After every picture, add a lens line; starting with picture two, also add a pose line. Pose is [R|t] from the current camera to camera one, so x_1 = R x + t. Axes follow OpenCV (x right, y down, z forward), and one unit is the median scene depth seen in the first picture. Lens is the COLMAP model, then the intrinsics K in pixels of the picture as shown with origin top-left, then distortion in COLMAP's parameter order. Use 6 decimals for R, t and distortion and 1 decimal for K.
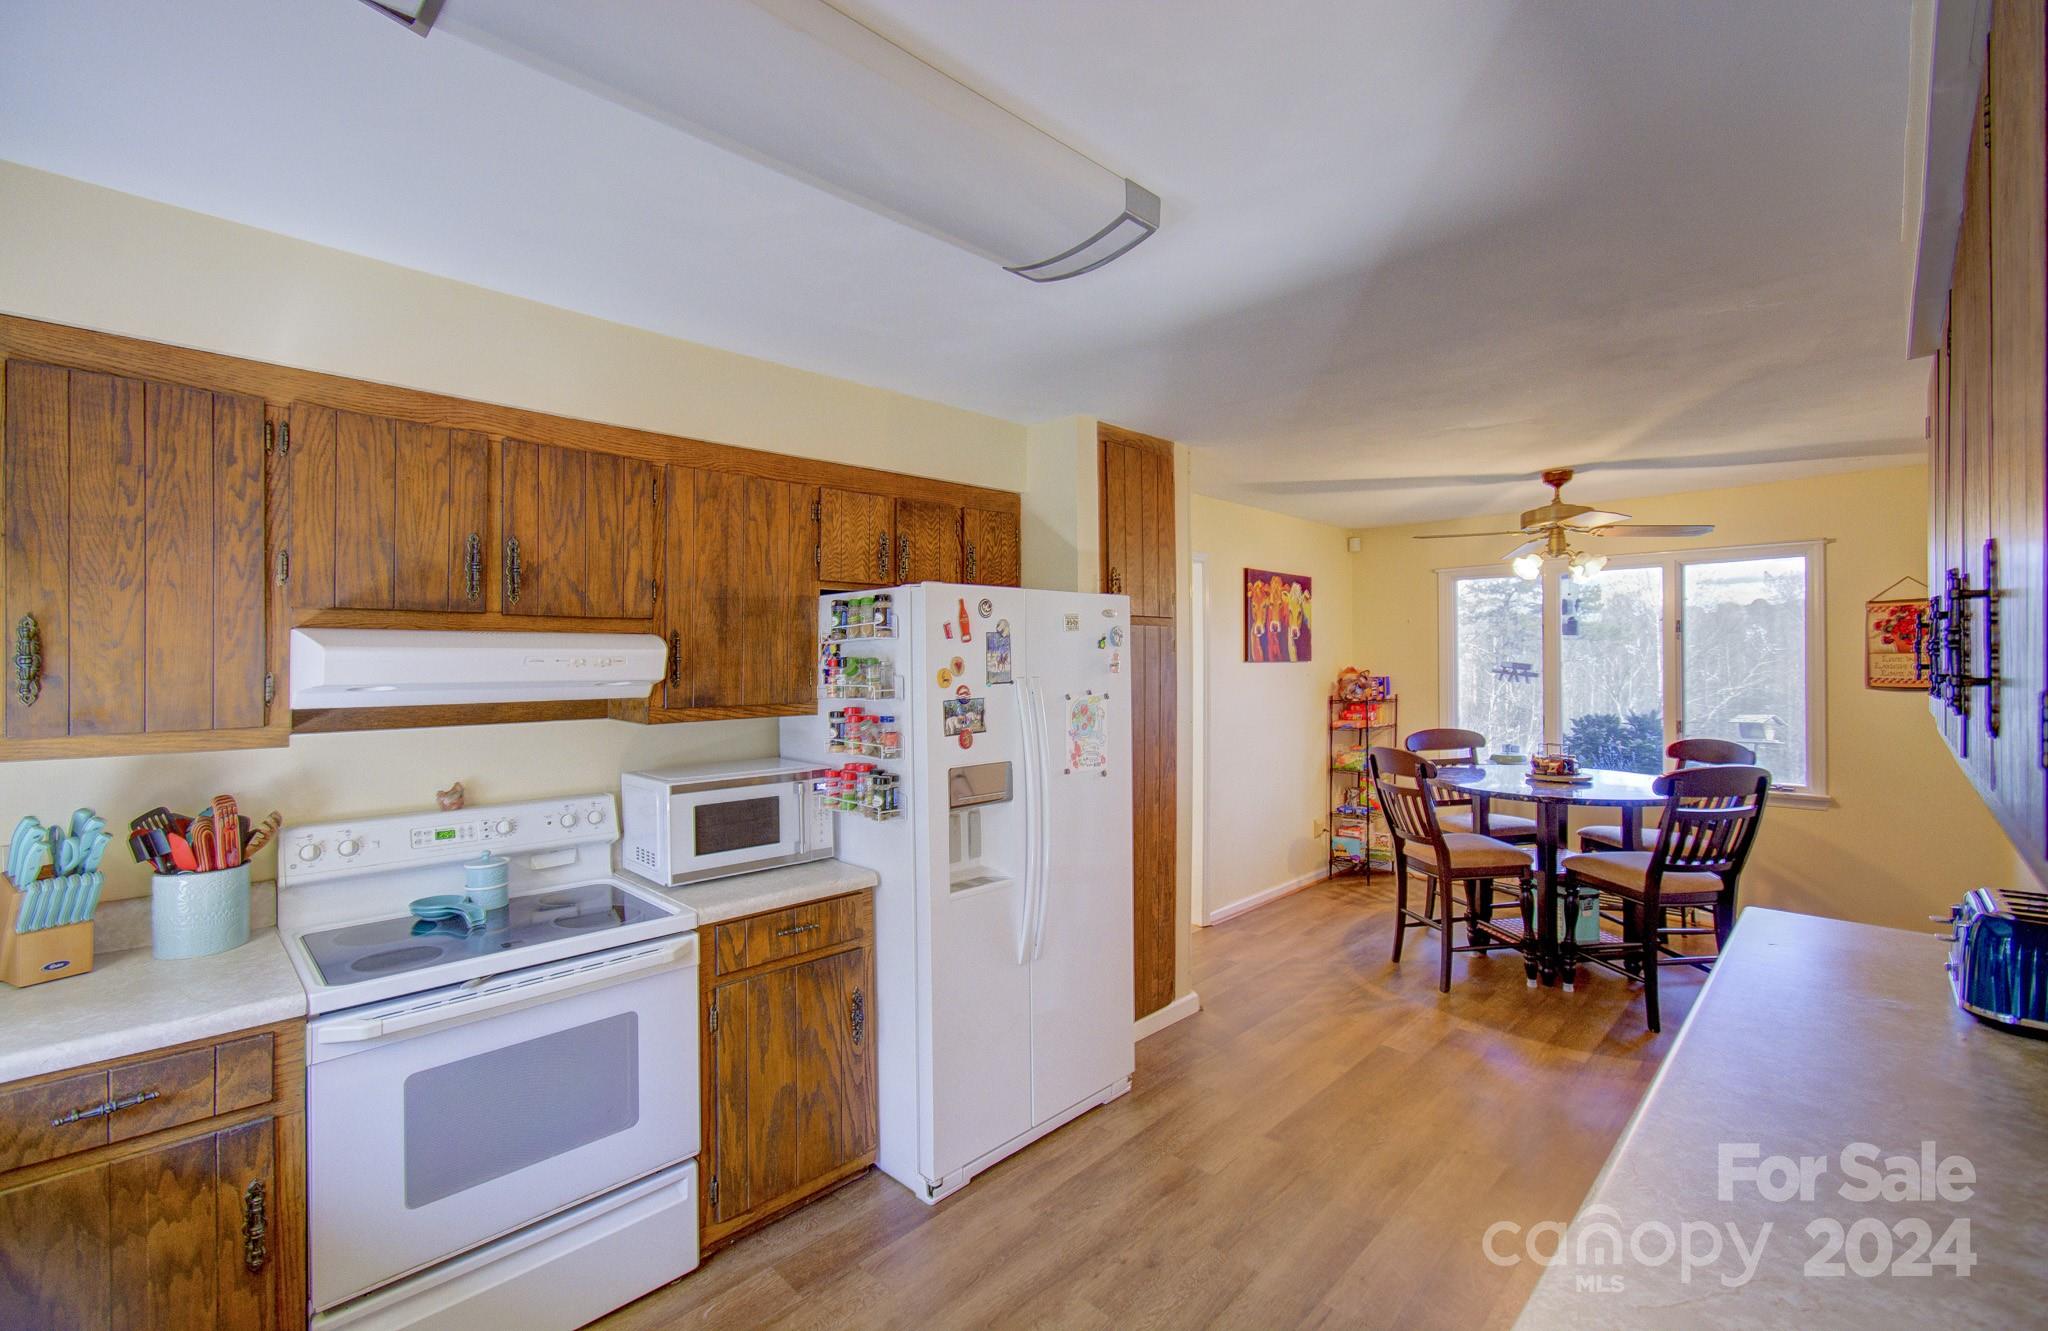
lens RADIAL K [[883.1, 0, 1017.0], [0, 883.1, 678.2], [0, 0, 1]] dist [-0.015824, 0.000406]
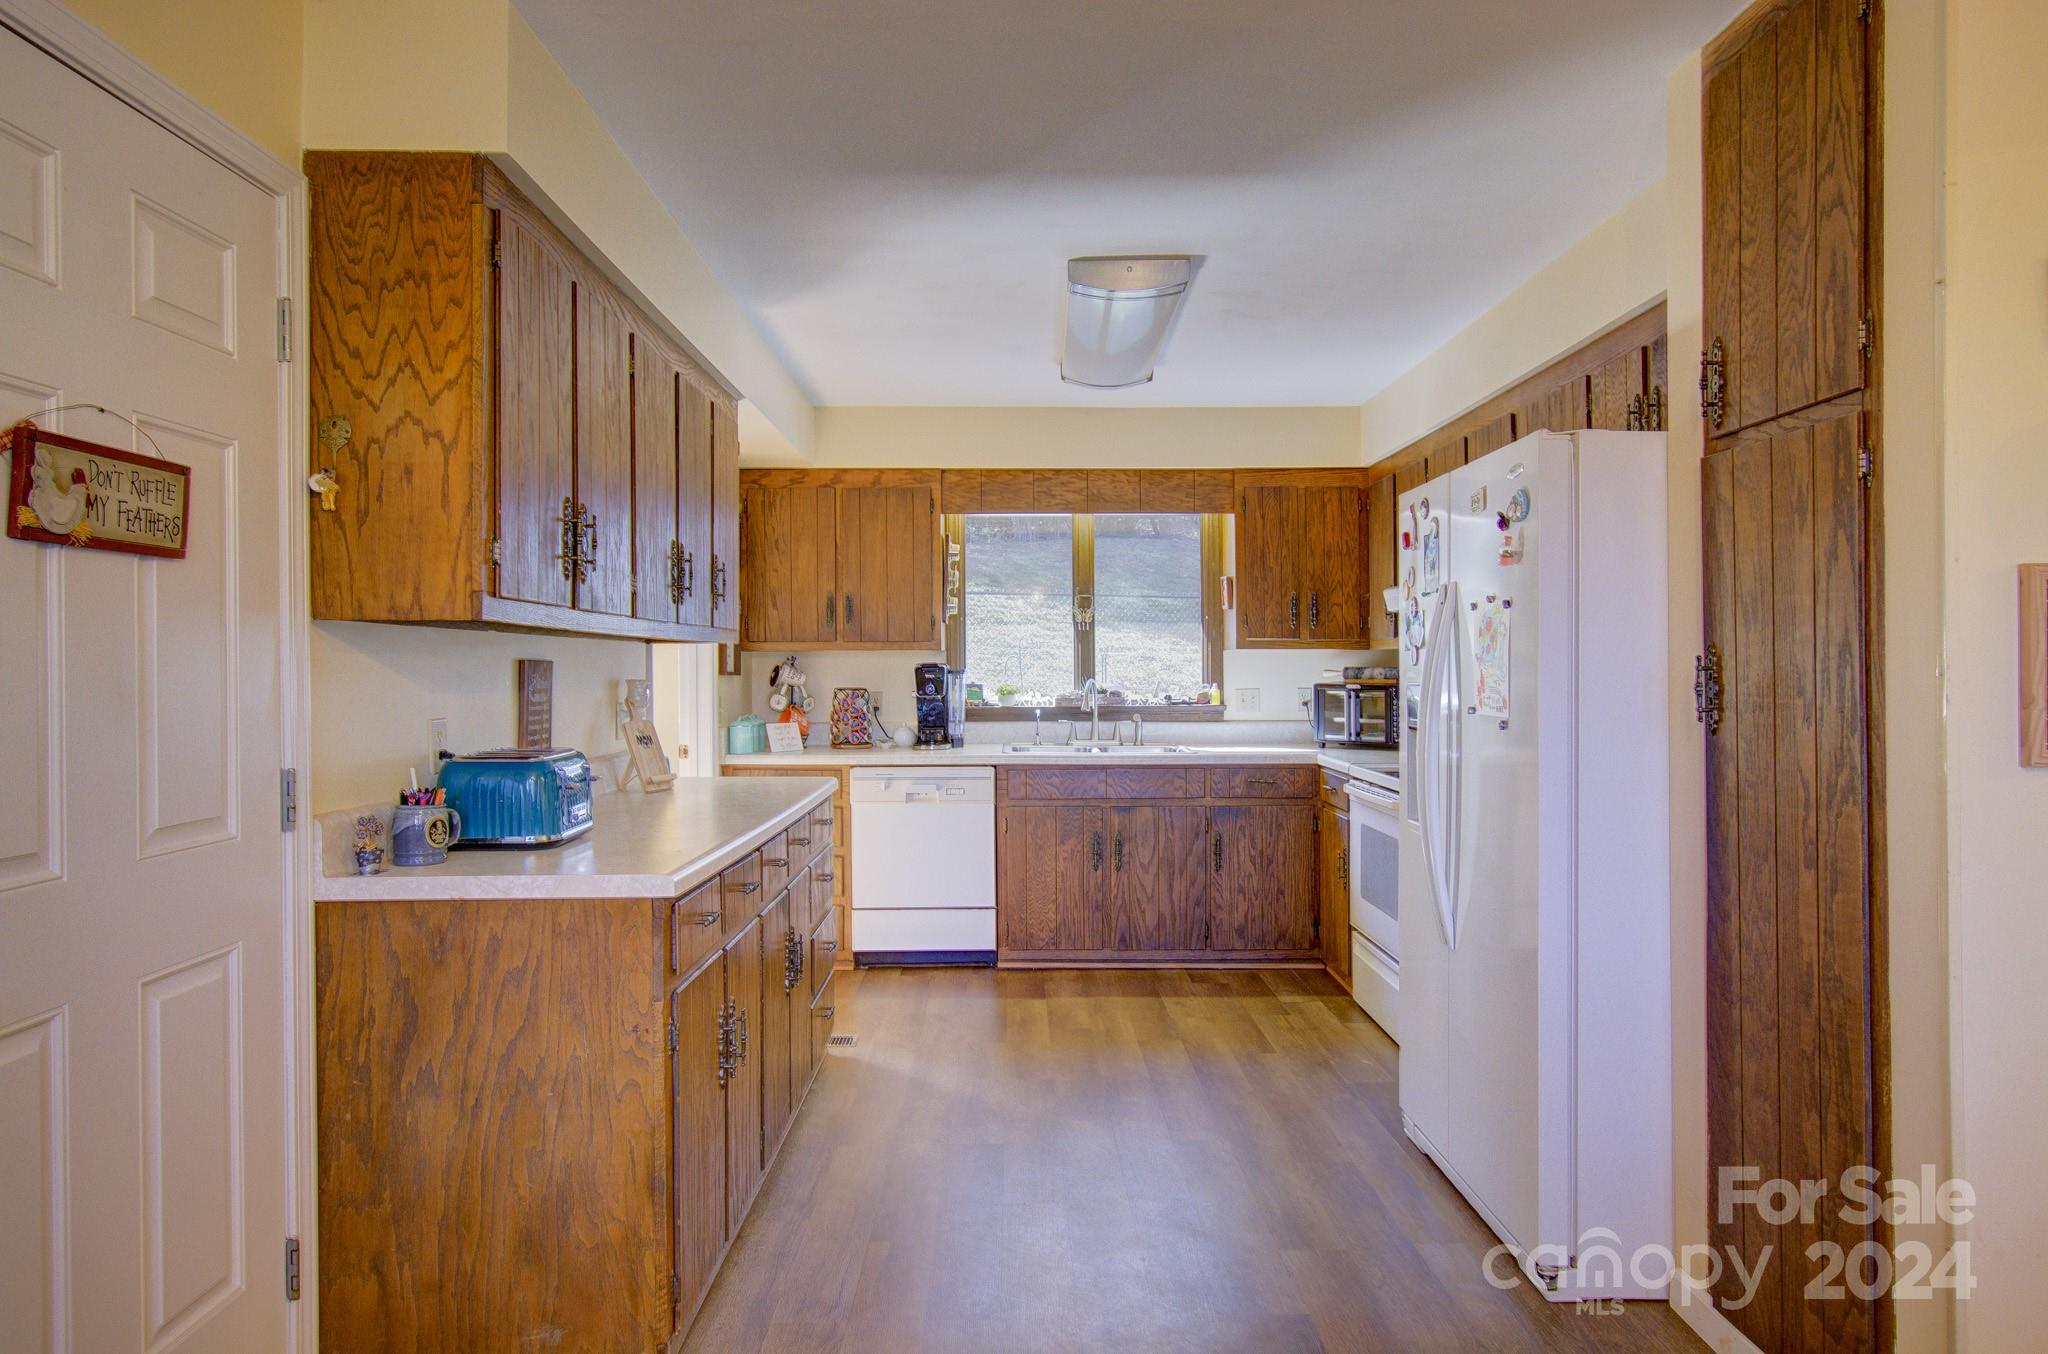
lens RADIAL K [[1195.5, 0, 1005.8], [0, 1195.5, 661.9], [0, 0, 1]] dist [0.015072, 0.008299]
pose [[-0.710097, -0.000865, -0.704104, 1.101220], [-0.017117, 0.999725, 0.016035, 0.064102], [0.703896, 0.023439, -0.709916, 1.555081]]
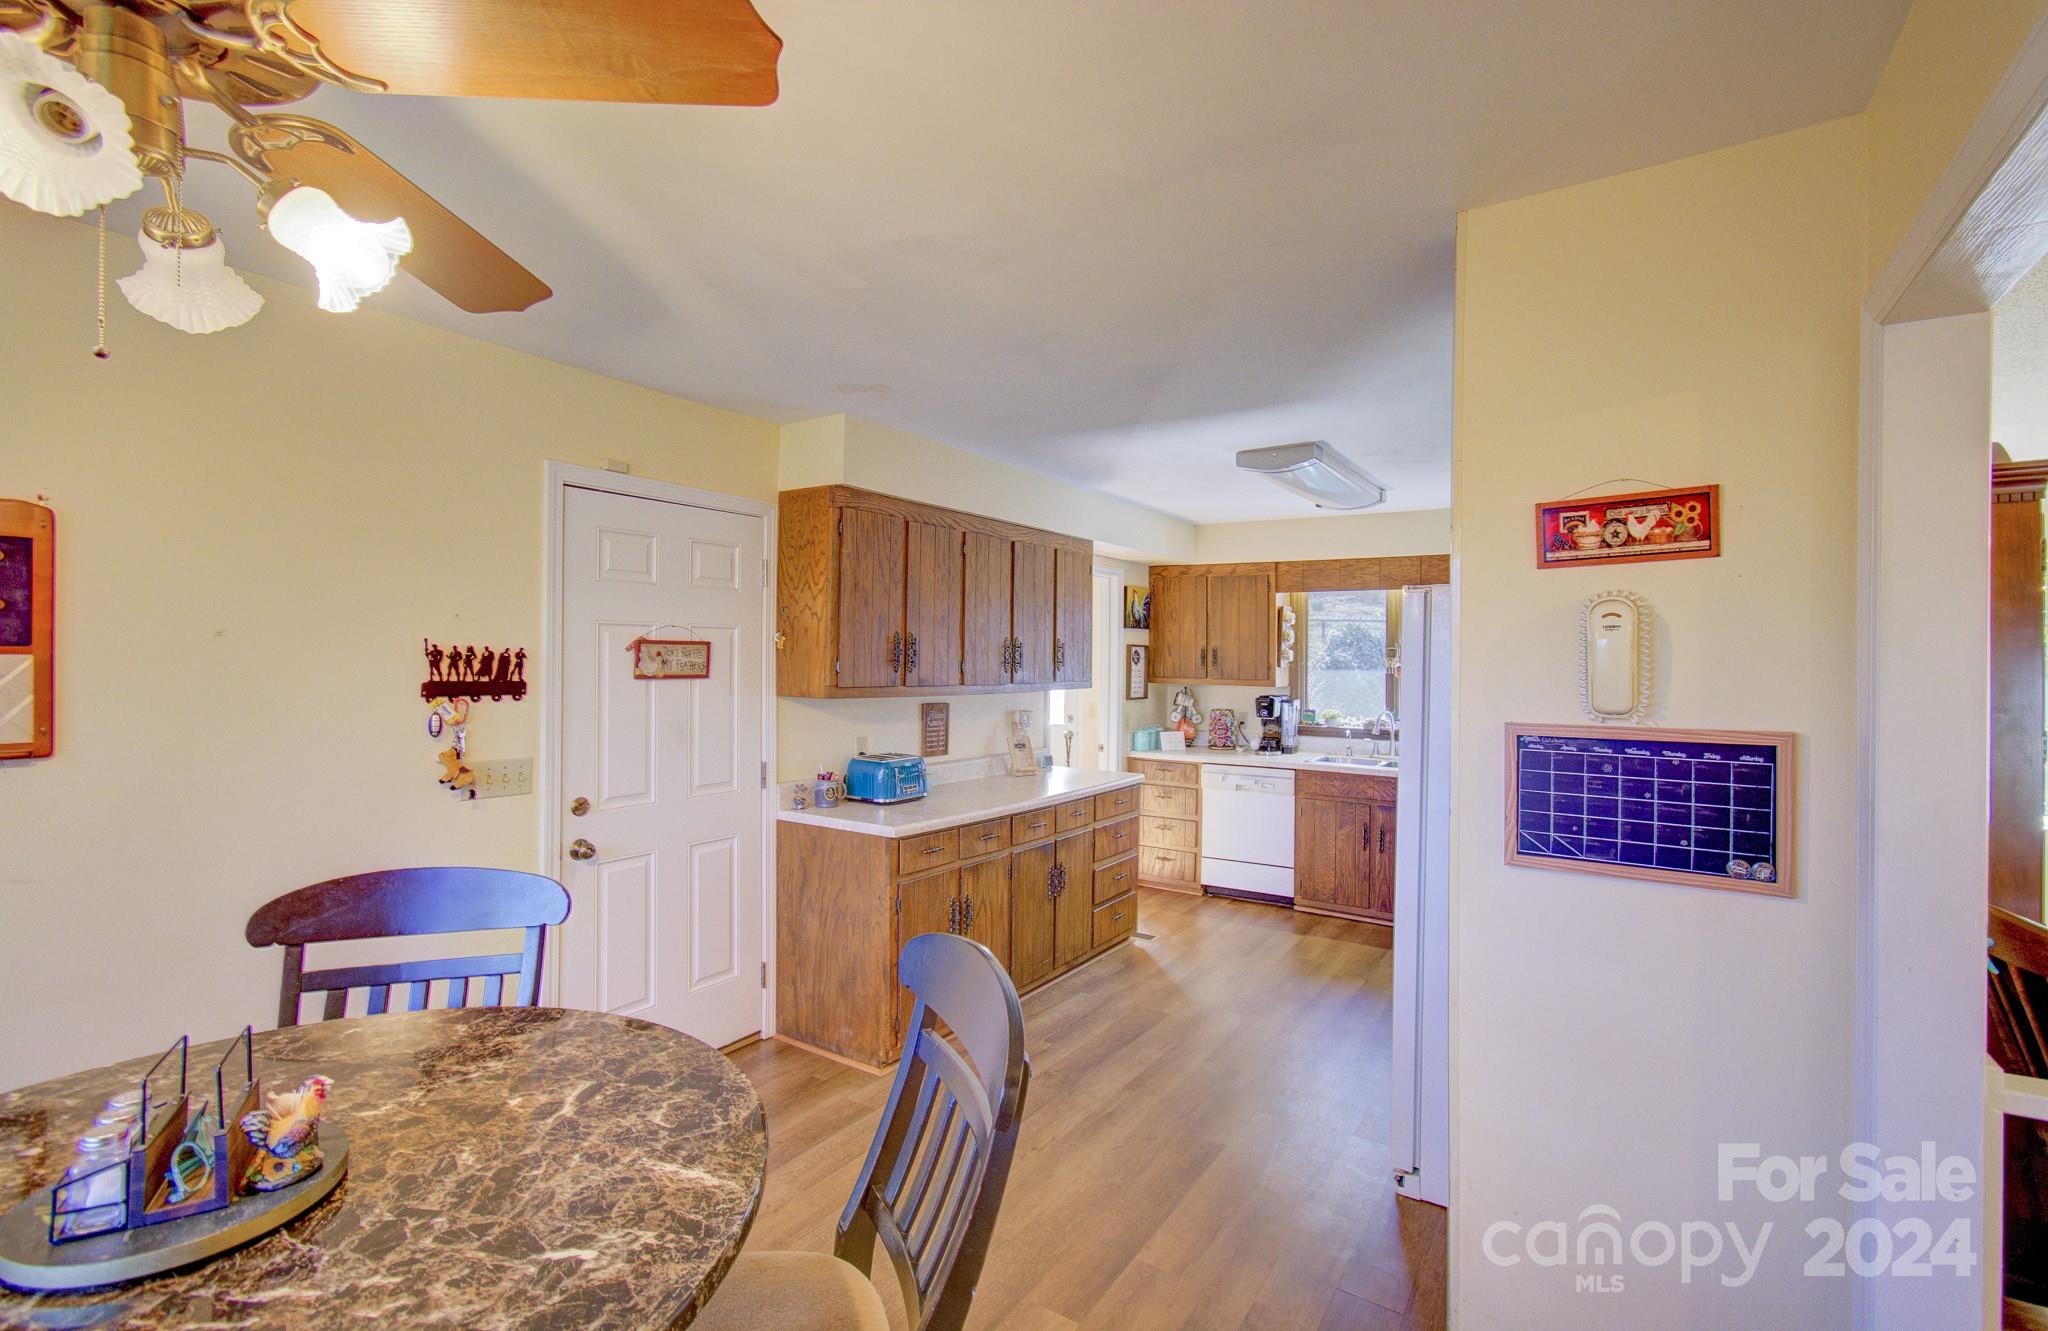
lens RADIAL K [[883.1, 0, 1041.4], [0, 883.1, 663.7], [0, 0, 1]] dist [-0.015824, 0.000406]
pose [[-0.978322, -0.008033, -0.206933, 0.730287], [-0.015151, 0.999346, 0.032834, -0.049165], [0.206534, 0.035258, -0.977804, 2.082316]]
